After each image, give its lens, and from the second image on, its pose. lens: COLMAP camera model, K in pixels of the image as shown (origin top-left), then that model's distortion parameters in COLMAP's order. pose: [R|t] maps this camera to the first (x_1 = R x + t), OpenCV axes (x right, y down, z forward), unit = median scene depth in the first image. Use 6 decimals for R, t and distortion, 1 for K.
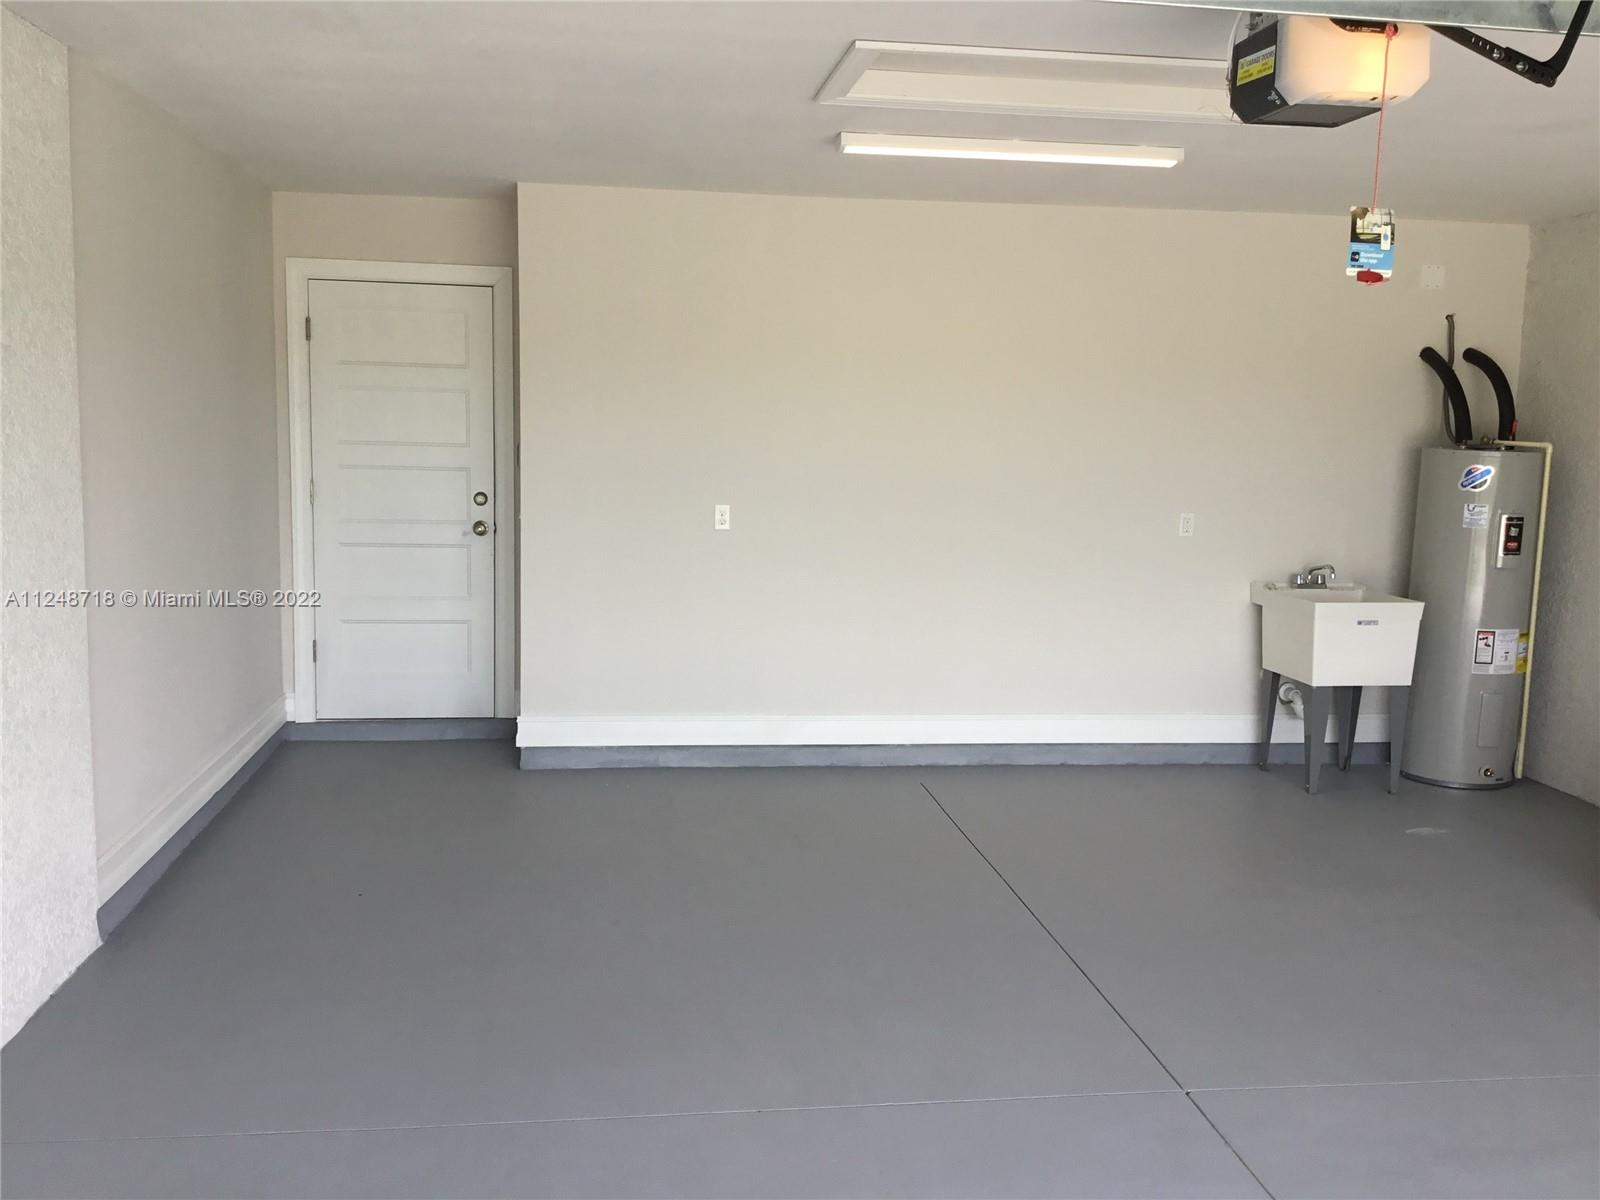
lens RADIAL K [[1431.2, 0, 800.0], [0, 1431.2, 600.0], [0, 0, 1]] dist [0.004041, 0.003613]
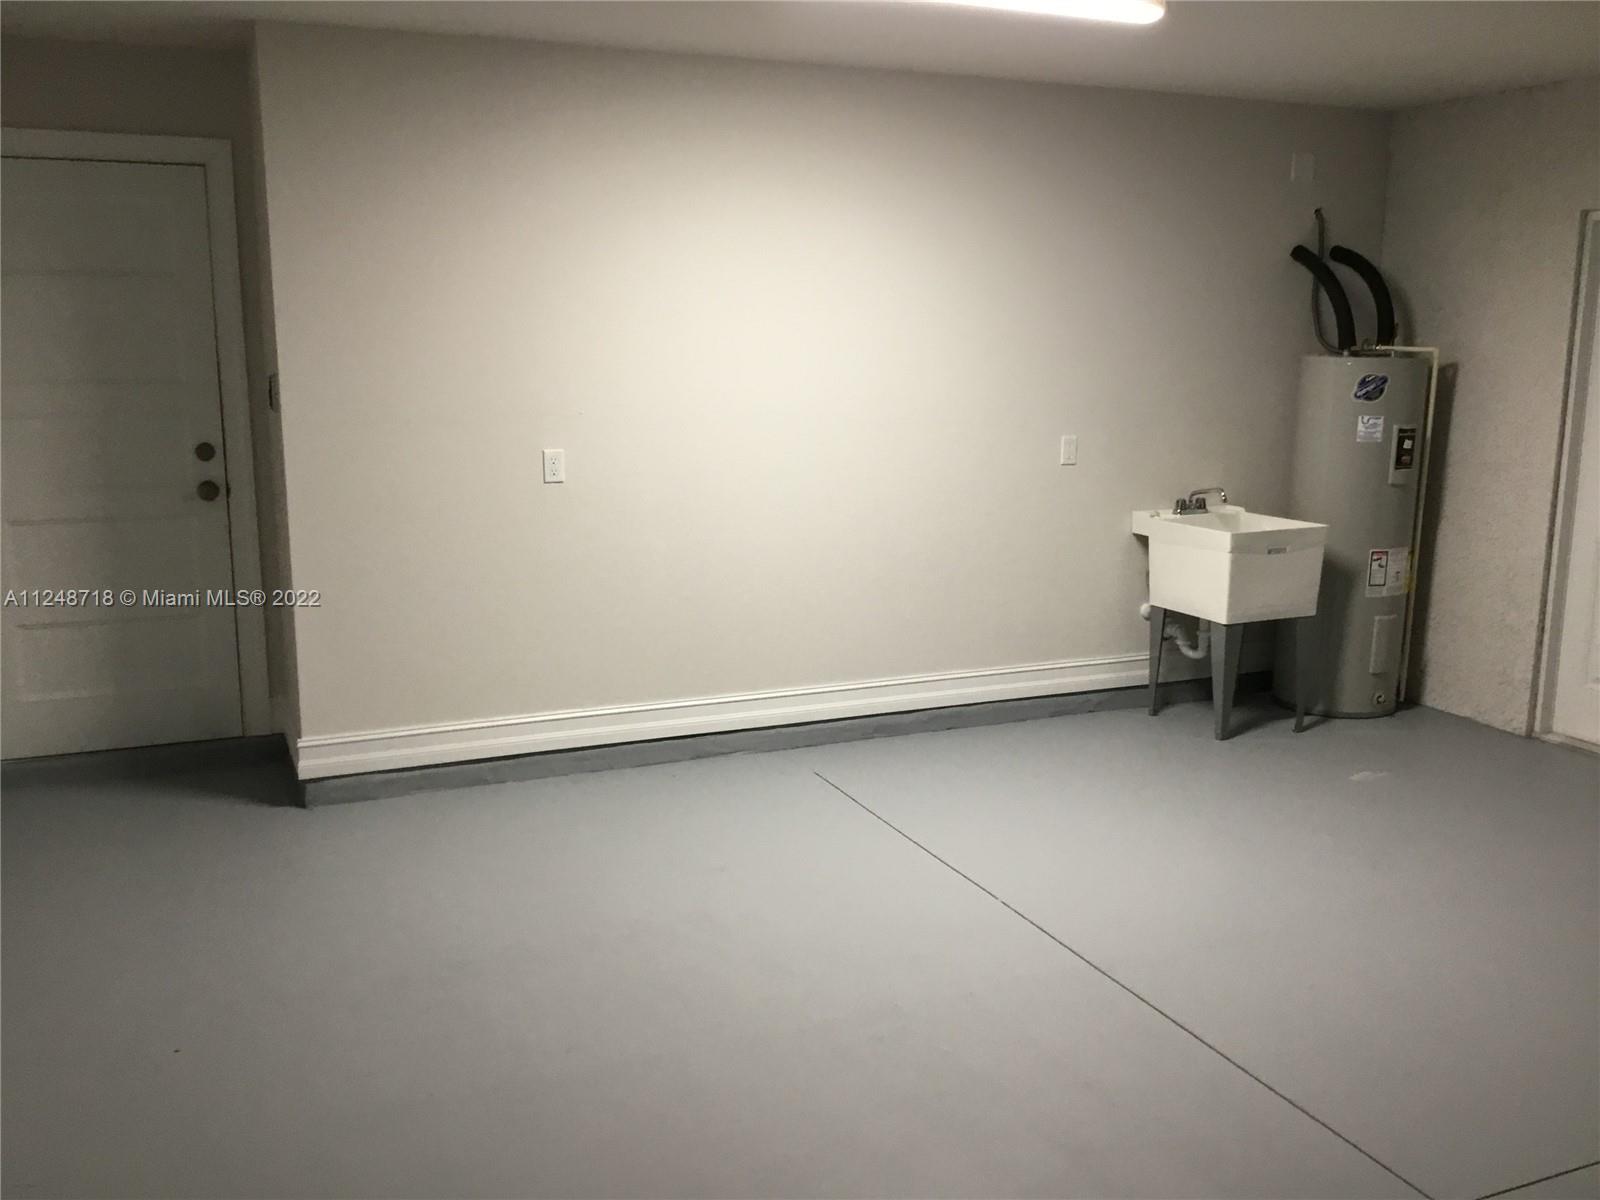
lens RADIAL K [[1431.2, 0, 800.0], [0, 1431.2, 600.0], [0, 0, 1]] dist [0.004041, 0.003613]
pose [[0.961259, -0.068997, 0.266872, -0.138798], [0.051077, 0.995985, 0.073523, -0.034863], [-0.270873, -0.057044, 0.960923, 0.198951]]
